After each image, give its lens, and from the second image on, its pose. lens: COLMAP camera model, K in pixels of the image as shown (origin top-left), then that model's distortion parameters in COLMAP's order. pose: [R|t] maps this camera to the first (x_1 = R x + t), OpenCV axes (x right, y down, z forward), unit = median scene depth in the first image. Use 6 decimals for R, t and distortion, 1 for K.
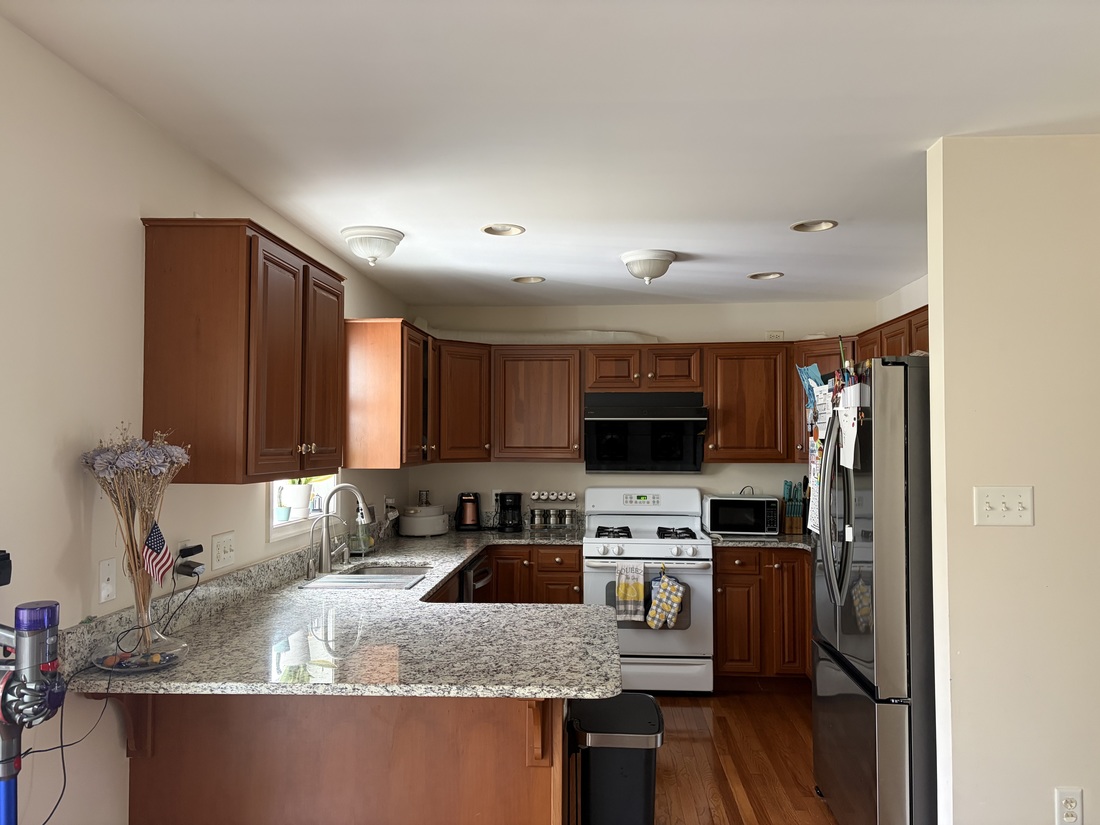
lens RADIAL K [[841.0, 0, 550.0], [0, 841.0, 412.5], [0, 0, 1]] dist [0.087736, -0.129173]
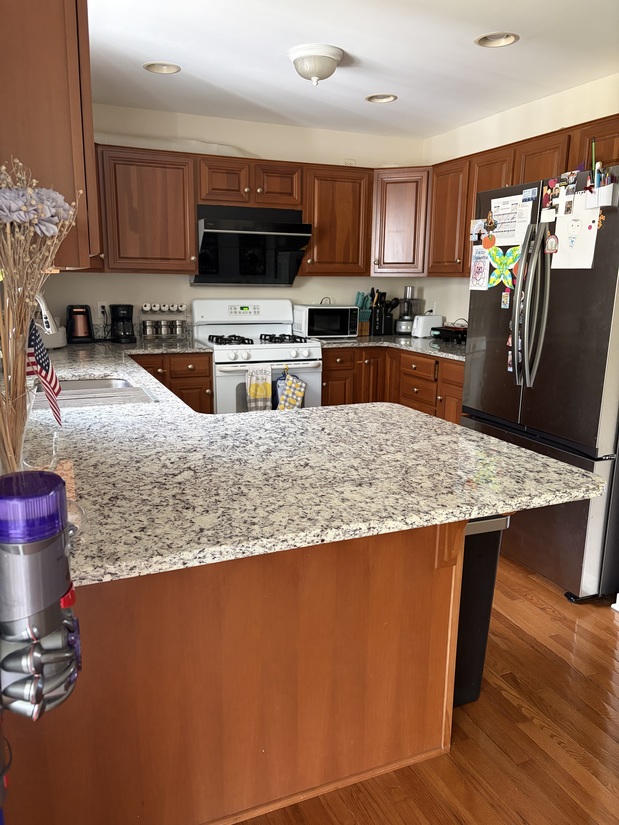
lens RADIAL K [[630.7, 0, 309.5], [0, 630.7, 412.5], [0, 0, 1]] dist [0.087736, -0.129173]
pose [[0.891143, -0.085241, 0.445643, -0.224016], [-0.026754, 0.970613, 0.239155, 0.036346], [-0.452932, -0.225044, 0.862675, 0.232938]]
